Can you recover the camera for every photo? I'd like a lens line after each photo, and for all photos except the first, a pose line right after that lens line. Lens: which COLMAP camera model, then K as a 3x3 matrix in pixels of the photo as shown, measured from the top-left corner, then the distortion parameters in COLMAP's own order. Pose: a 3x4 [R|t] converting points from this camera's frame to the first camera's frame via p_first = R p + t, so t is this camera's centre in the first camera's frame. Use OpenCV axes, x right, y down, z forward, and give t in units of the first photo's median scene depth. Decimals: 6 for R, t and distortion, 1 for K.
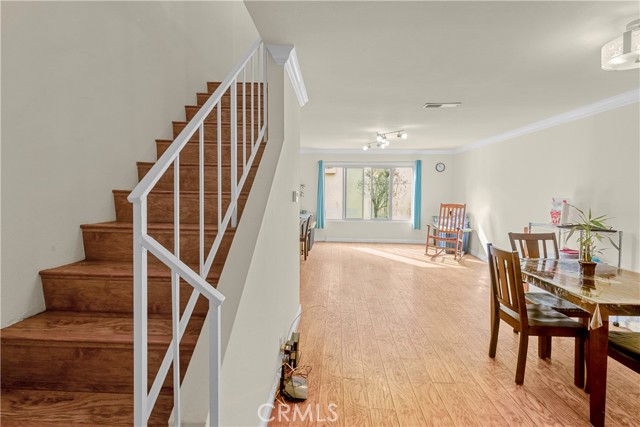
lens RADIAL K [[297.1, 0, 319.0], [0, 297.1, 202.5], [0, 0, 1]] dist [0.002508, 0.000425]
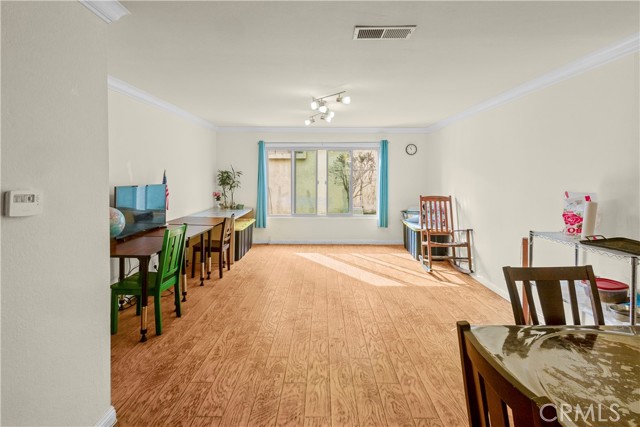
lens RADIAL K [[304.8, 0, 321.6], [0, 304.8, 185.2], [0, 0, 1]] dist [0.012522, -0.000002]
pose [[0.998136, -0.008097, 0.060497, 0.186118], [0.008939, 0.999867, -0.013662, -0.019987], [-0.060378, 0.014177, 0.998075, 0.308549]]
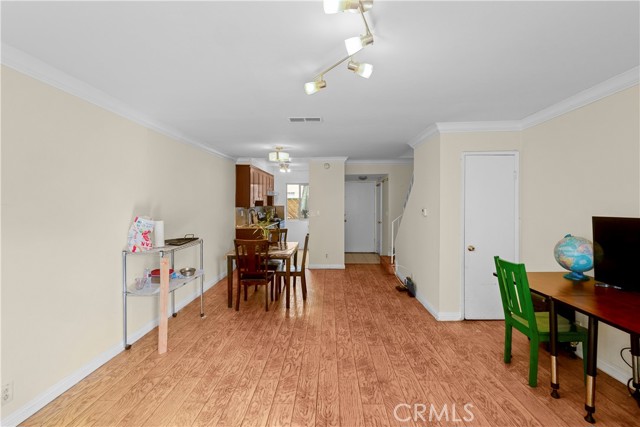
lens RADIAL K [[305.9, 0, 320.1], [0, 305.9, 209.8], [0, 0, 1]] dist [0.004780, 0.000405]
pose [[-0.999402, -0.006284, -0.034000, 0.284653], [-0.008207, 0.998357, 0.056706, -0.064600], [0.033587, 0.056951, -0.997812, 1.442719]]
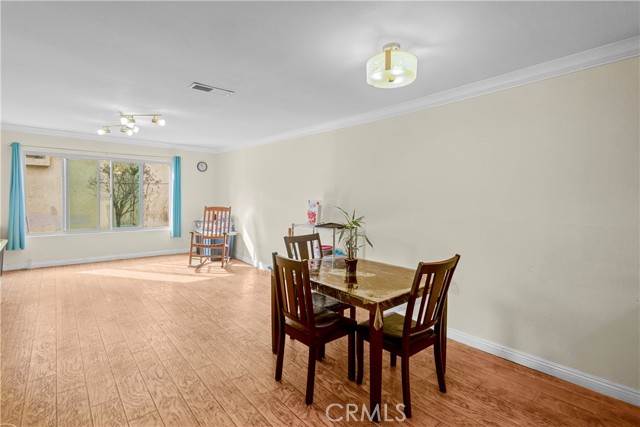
lens RADIAL K [[305.9, 0, 318.6], [0, 305.9, 203.1], [0, 0, 1]] dist [0.007094, -0.000372]
pose [[0.718476, -0.013695, 0.695417, 0.018828], [0.016846, 0.999855, 0.002286, -0.004872], [-0.695348, 0.010072, 0.718603, 0.129399]]
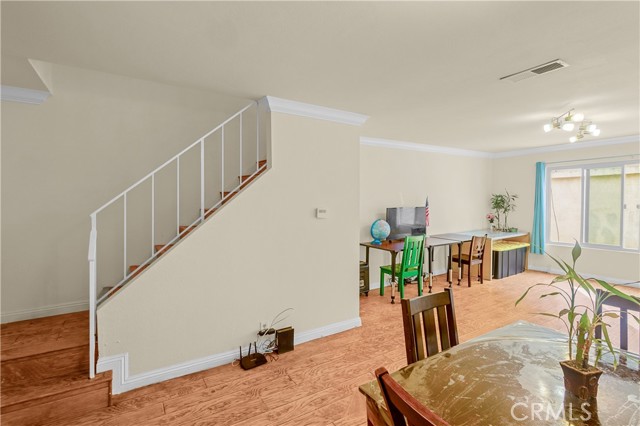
lens RADIAL K [[305.9, 0, 320.1], [0, 305.9, 209.3], [0, 0, 1]] dist [0.004780, 0.000405]
pose [[0.589640, 0.007864, -0.807628, 0.489307], [-0.019439, 0.999801, -0.004457, -0.016000], [0.807432, 0.018327, 0.589675, 0.181780]]
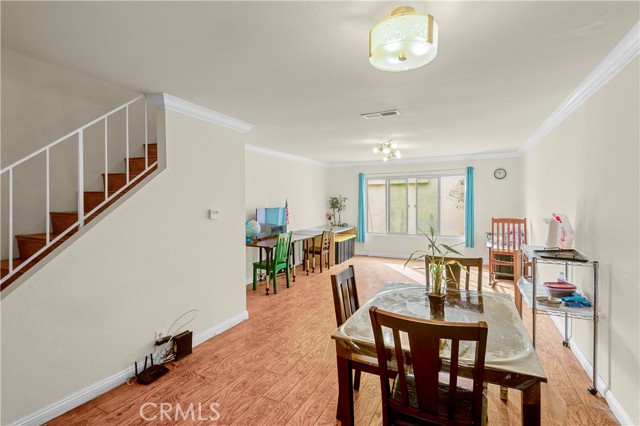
lens RADIAL K [[303.0, 0, 321.8], [0, 303.0, 206.1], [0, 0, 1]] dist [0.002373, 0.000104]
pose [[0.924100, -0.010603, -0.382002, 0.434995], [0.001192, 0.999690, -0.024863, -0.011905], [0.382148, 0.022520, 0.923827, 0.042609]]
